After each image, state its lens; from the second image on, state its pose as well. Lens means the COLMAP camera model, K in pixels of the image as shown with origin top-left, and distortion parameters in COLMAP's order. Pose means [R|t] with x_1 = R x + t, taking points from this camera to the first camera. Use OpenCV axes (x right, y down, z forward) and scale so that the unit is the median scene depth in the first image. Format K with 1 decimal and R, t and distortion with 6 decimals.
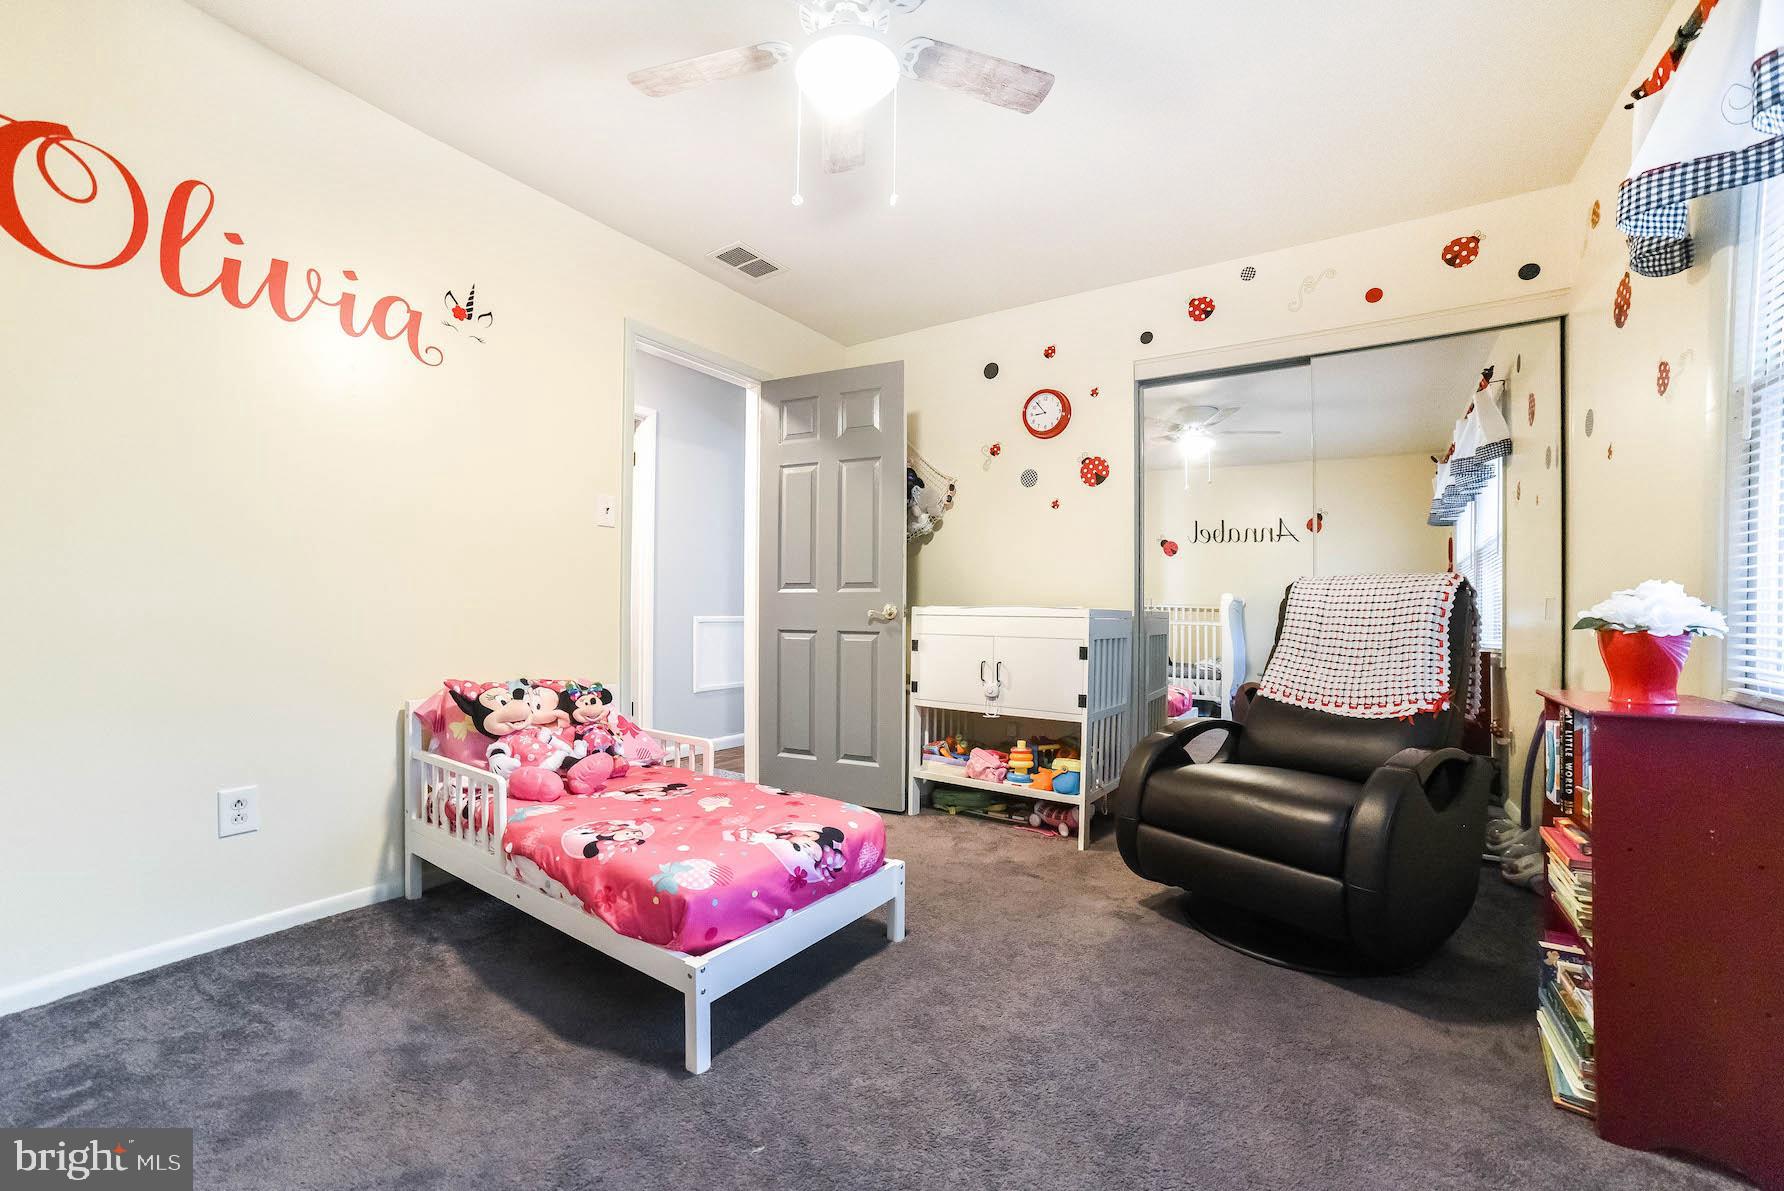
lens RADIAL K [[707.1, 0, 895.6], [0, 707.1, 613.2], [0, 0, 1]] dist [-0.094815, 0.034382]
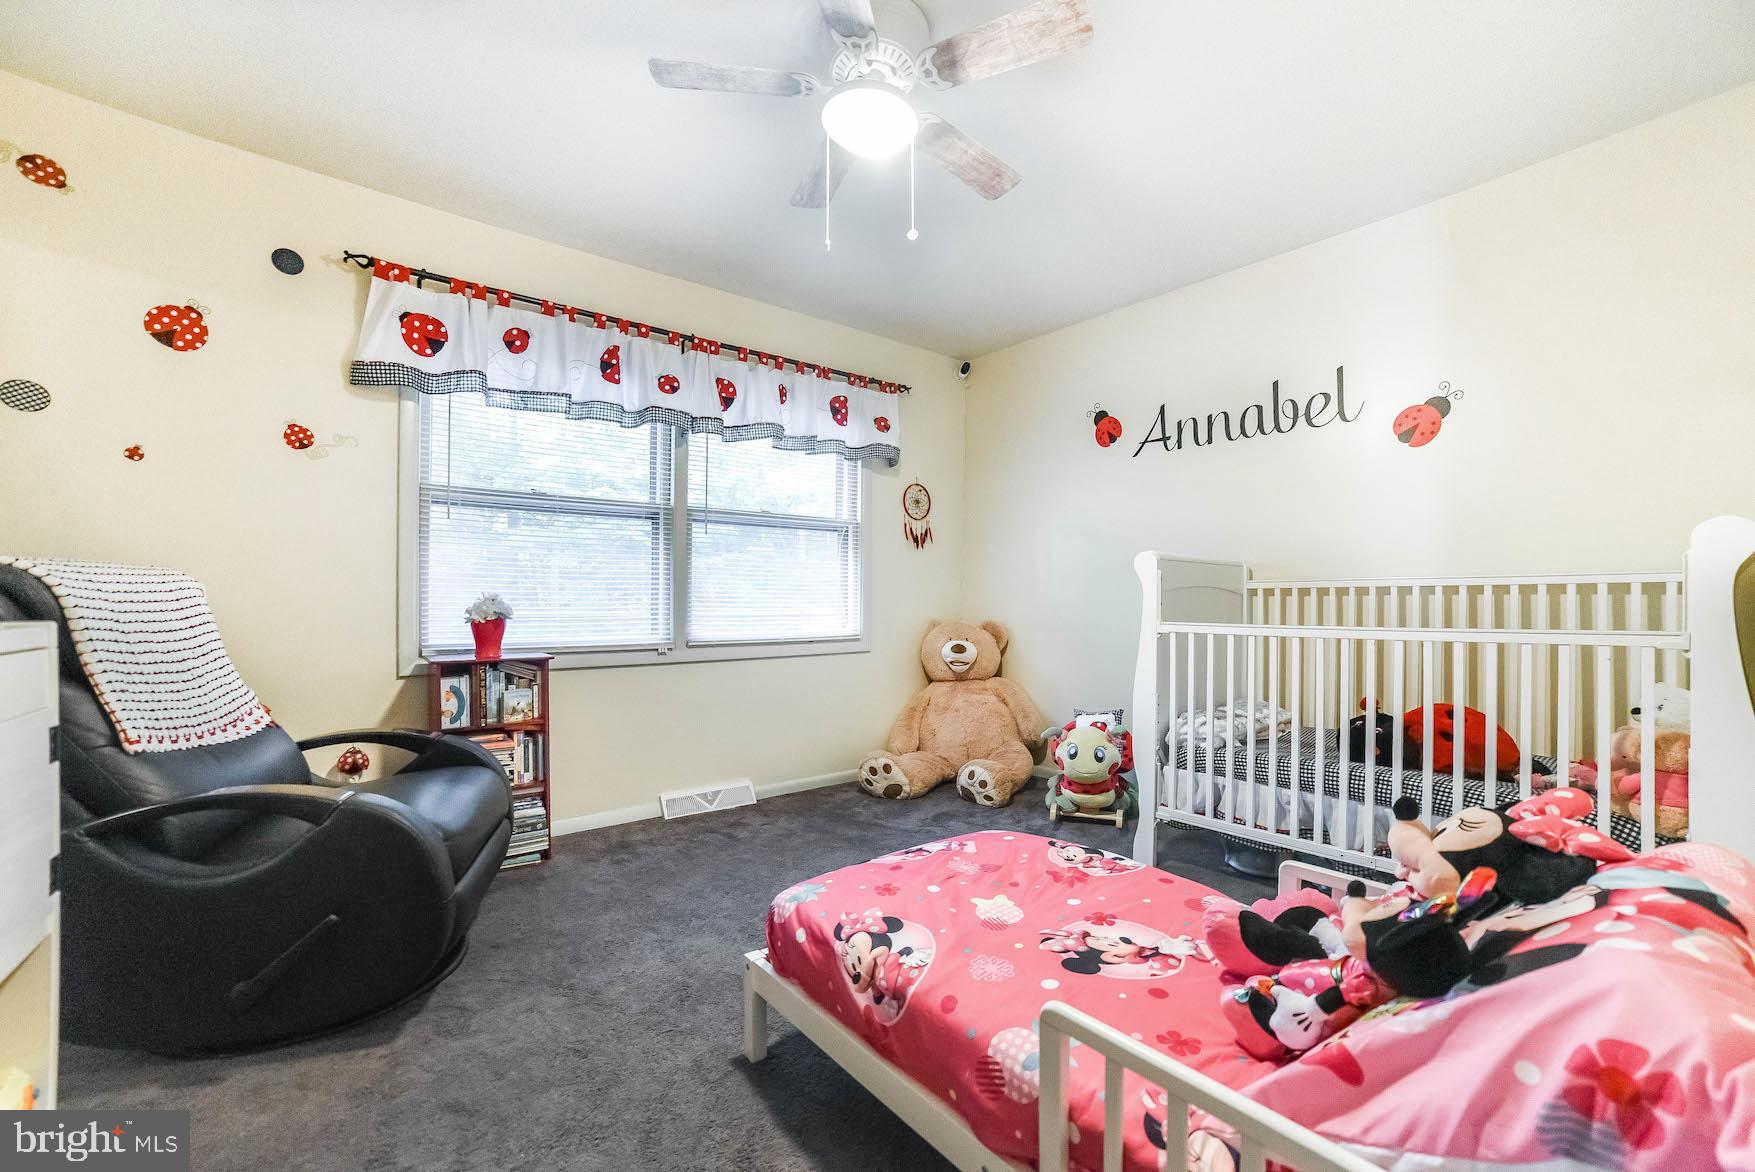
lens RADIAL K [[695.7, 0, 881.0], [0, 695.7, 603.4], [0, 0, 1]] dist [-0.094815, 0.034382]
pose [[-0.955551, -0.012484, 0.294560, -0.340902], [-0.010809, 0.999915, 0.007317, -0.031108], [-0.294627, 0.003808, -0.955605, 1.666871]]
